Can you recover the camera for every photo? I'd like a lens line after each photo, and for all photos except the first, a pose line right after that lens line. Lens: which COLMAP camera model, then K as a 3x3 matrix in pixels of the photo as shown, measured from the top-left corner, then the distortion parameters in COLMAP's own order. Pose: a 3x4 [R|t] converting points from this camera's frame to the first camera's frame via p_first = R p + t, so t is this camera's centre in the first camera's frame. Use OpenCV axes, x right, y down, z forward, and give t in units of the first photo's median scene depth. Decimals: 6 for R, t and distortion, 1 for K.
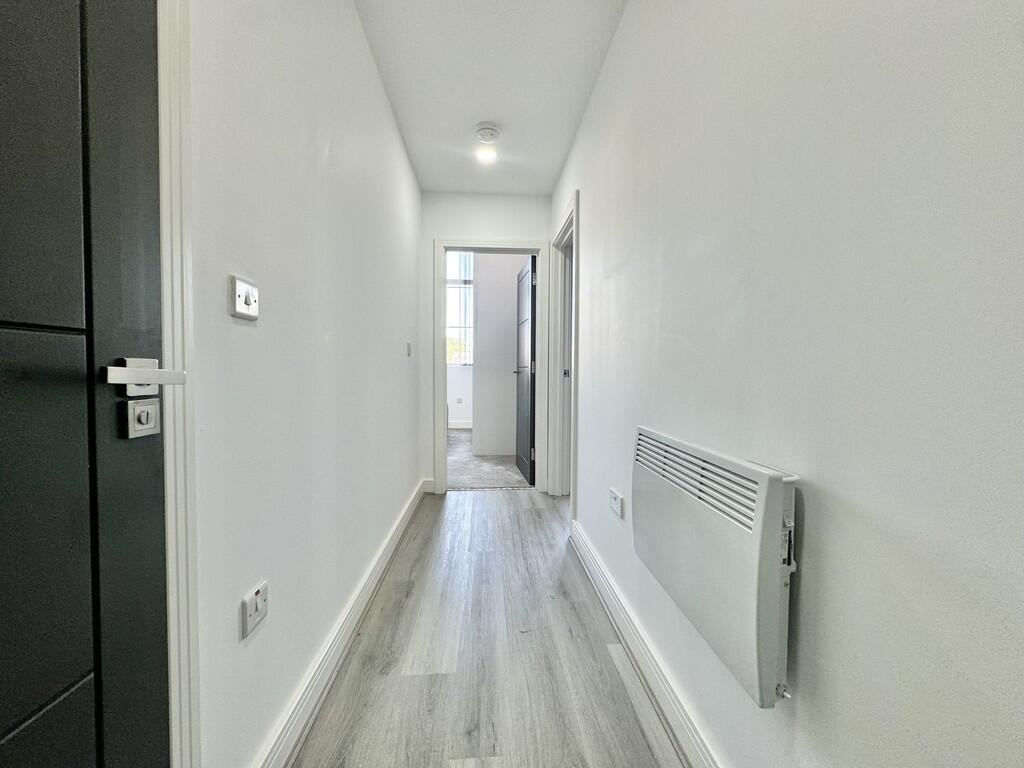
lens RADIAL K [[409.1, 0, 511.1], [0, 409.1, 382.3], [0, 0, 1]] dist [0.002794, 0.000540]
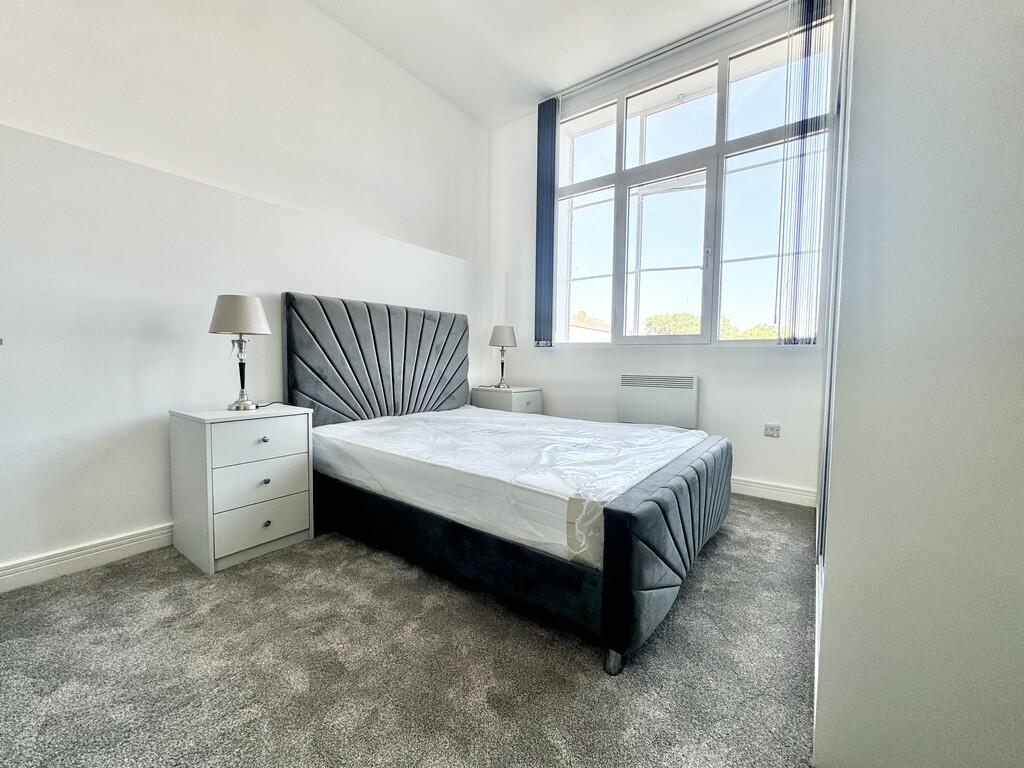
lens RADIAL K [[409.1, 0, 508.6], [0, 409.1, 382.3], [0, 0, 1]] dist [0.002794, 0.000540]
pose [[0.752843, 0.039490, -0.657014, -0.056492], [-0.024927, 0.999193, 0.031495, -0.012488], [0.657728, -0.007333, 0.753220, 0.517060]]
